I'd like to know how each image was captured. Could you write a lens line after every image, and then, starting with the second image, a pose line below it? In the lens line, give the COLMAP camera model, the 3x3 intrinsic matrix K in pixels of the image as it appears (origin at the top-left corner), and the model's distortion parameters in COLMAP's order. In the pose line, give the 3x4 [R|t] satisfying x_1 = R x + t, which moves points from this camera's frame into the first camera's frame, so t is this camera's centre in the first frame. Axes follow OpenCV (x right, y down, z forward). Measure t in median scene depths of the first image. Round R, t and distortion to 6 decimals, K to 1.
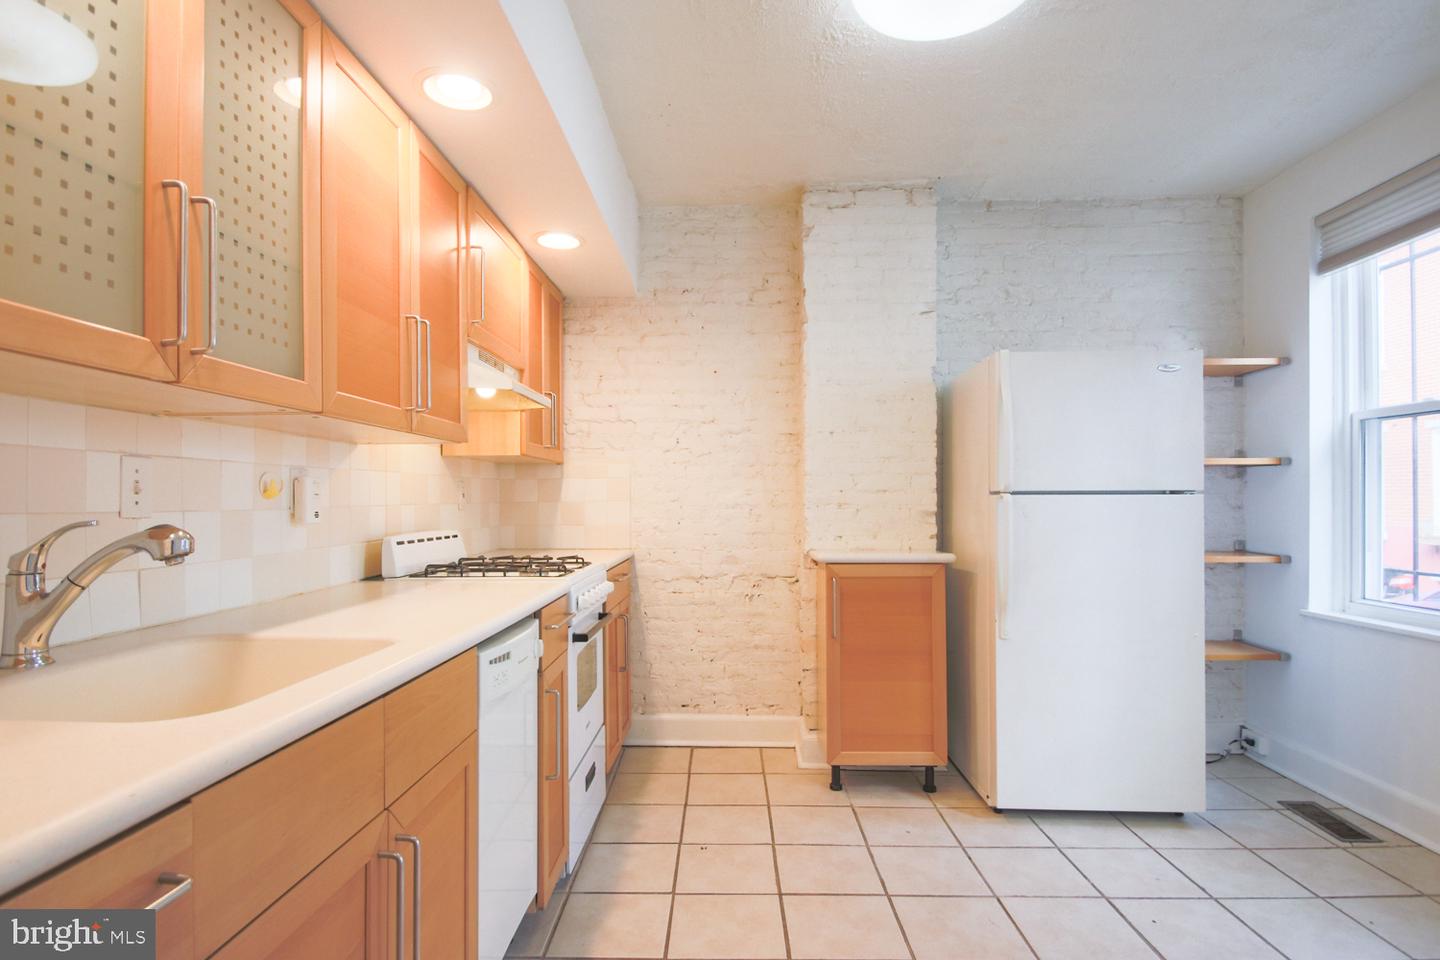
lens RADIAL K [[761.2, 0, 713.5], [0, 761.2, 498.6], [0, 0, 1]] dist [0.009388, -0.018774]
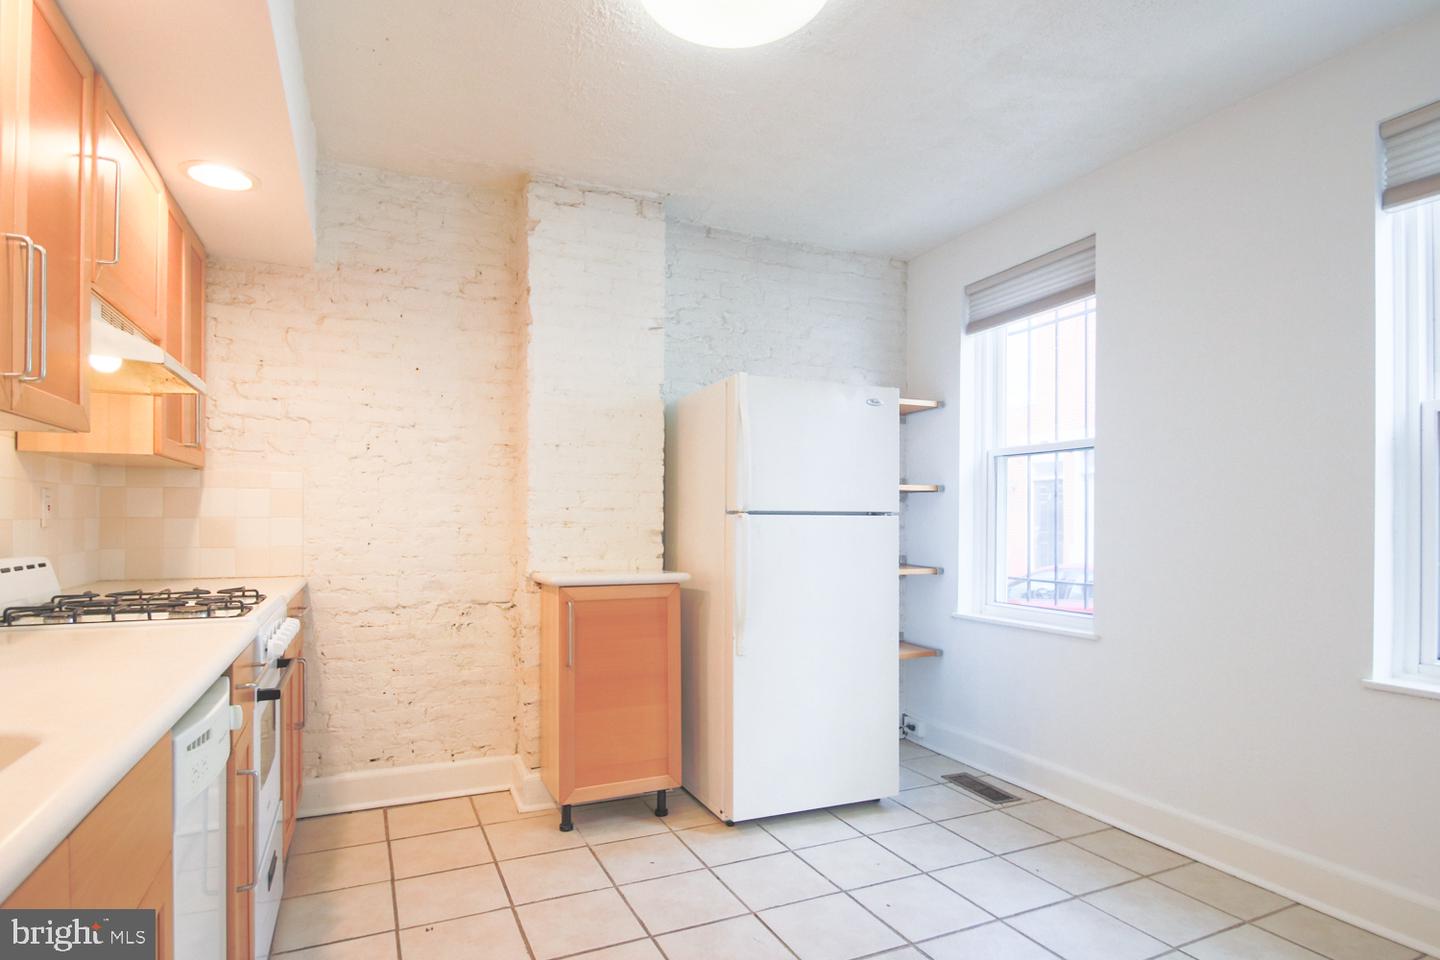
lens RADIAL K [[761.2, 0, 721.6], [0, 761.2, 517.5], [0, 0, 1]] dist [0.009388, -0.018774]
pose [[0.894391, 0.008052, 0.447213, -0.088223], [-0.008356, 0.999964, -0.001293, 0.000865], [-0.447207, -0.002581, 0.894427, 0.086070]]
